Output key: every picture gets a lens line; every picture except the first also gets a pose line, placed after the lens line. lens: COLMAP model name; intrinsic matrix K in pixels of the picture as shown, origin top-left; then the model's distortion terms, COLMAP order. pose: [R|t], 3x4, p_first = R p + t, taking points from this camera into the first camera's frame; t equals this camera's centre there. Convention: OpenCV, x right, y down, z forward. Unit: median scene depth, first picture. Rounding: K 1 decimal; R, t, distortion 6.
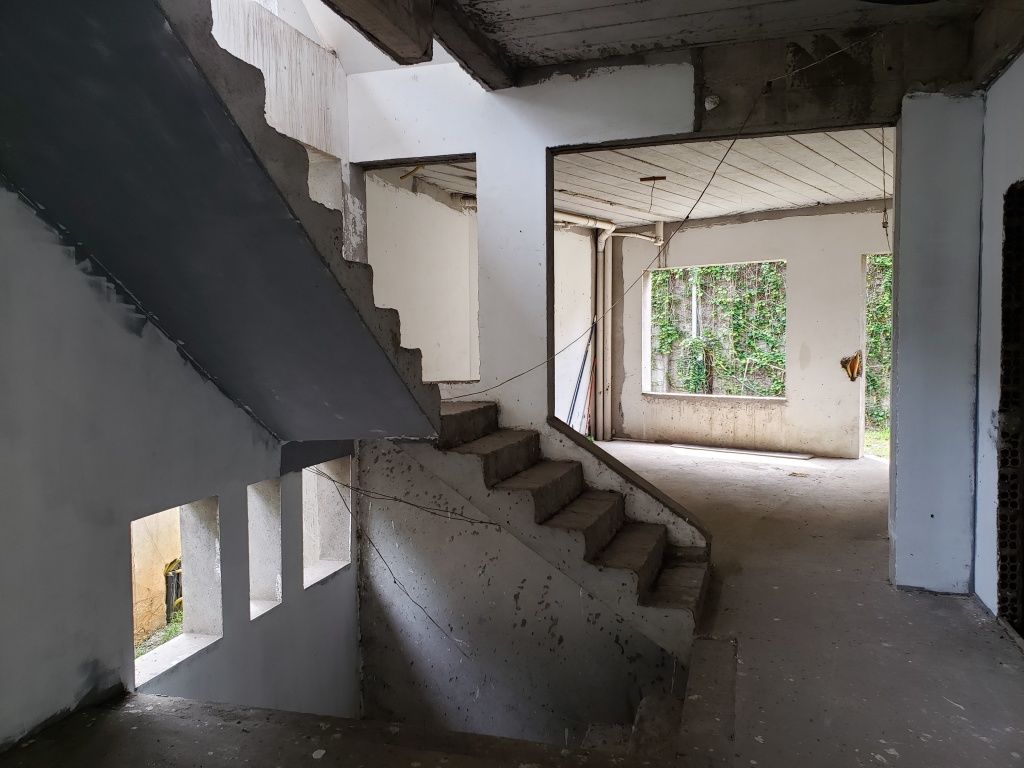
lens RADIAL K [[761.5, 0, 512.0], [0, 761.5, 384.0], [0, 0, 1]] dist [0.008643, -0.005229]
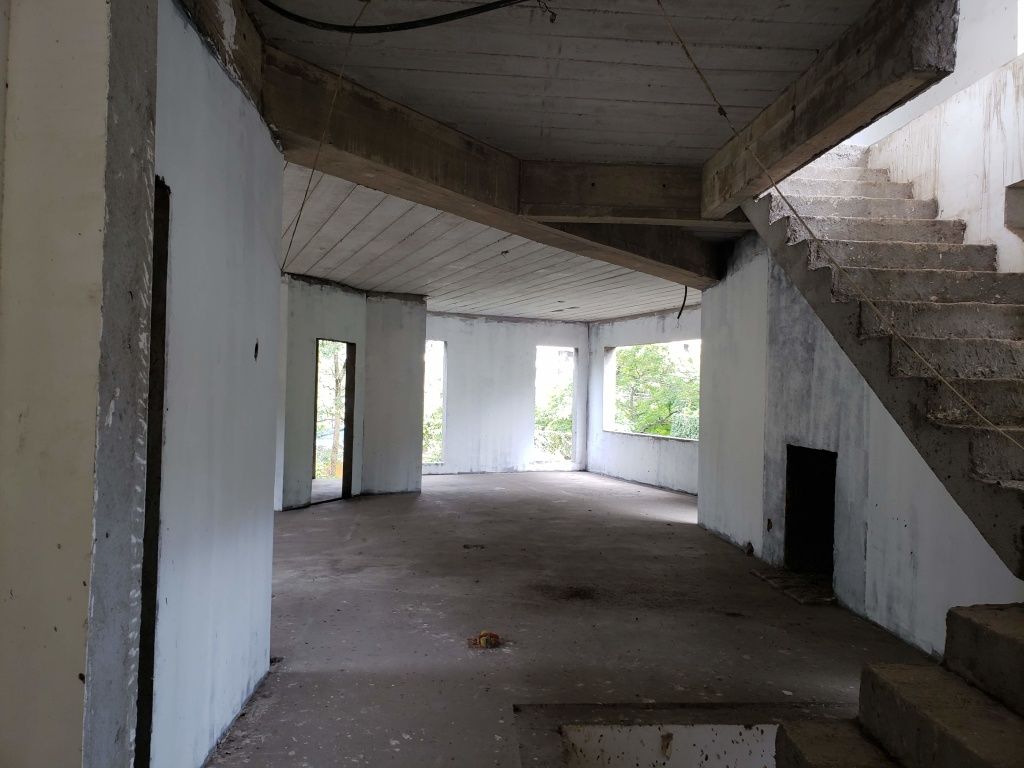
lens RADIAL K [[761.5, 0, 512.0], [0, 761.5, 384.0], [0, 0, 1]] dist [0.008643, -0.005229]
pose [[-0.938177, -0.014390, -0.345857, 0.709357], [-0.038064, 0.997365, 0.061756, -0.157616], [0.344057, 0.071103, -0.936253, 2.042100]]
